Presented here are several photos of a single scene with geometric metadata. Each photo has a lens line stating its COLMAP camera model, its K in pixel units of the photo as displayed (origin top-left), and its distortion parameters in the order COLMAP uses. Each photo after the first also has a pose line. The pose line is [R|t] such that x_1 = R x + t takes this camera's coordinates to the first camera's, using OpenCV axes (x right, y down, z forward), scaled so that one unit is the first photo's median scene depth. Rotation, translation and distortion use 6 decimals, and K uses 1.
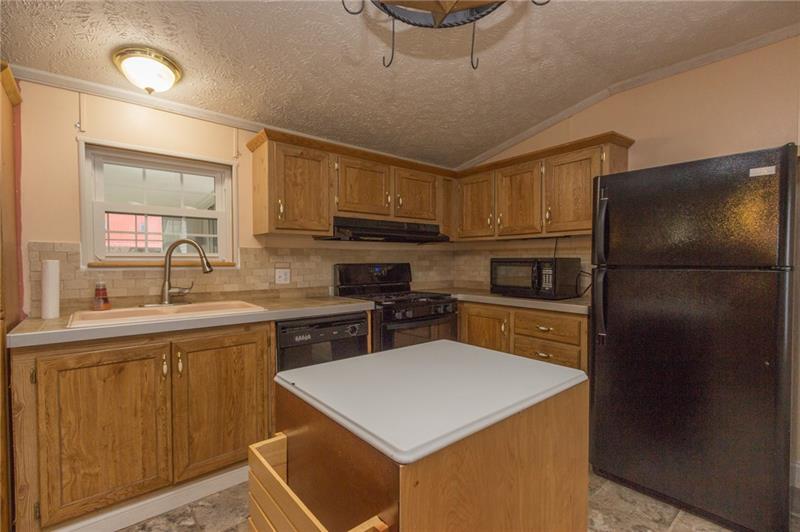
lens RADIAL K [[363.4, 0, 399.1], [0, 363.4, 268.8], [0, 0, 1]] dist [0.007810, -0.000705]
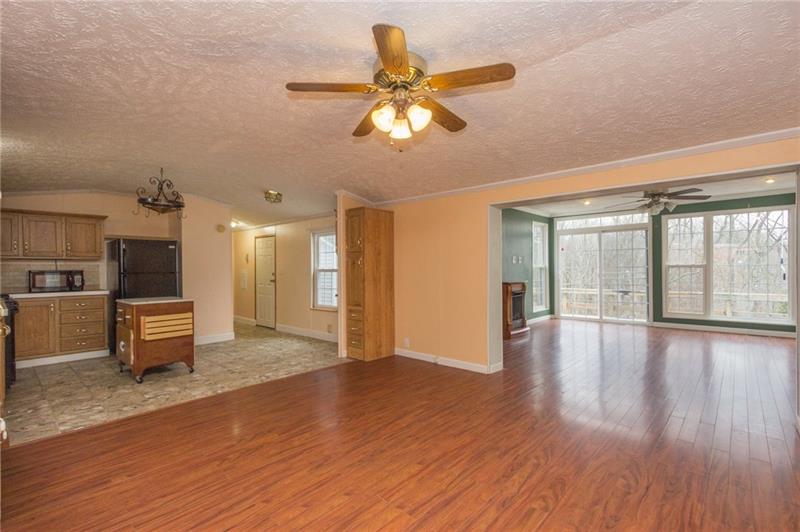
lens RADIAL K [[363.4, 0, 395.8], [0, 363.4, 269.4], [0, 0, 1]] dist [0.007810, -0.000705]
pose [[-0.136826, 0.001601, 0.990594, -1.786290], [0.032464, 0.999469, 0.002869, 0.016451], [-0.990063, 0.032551, -0.136805, -0.446979]]
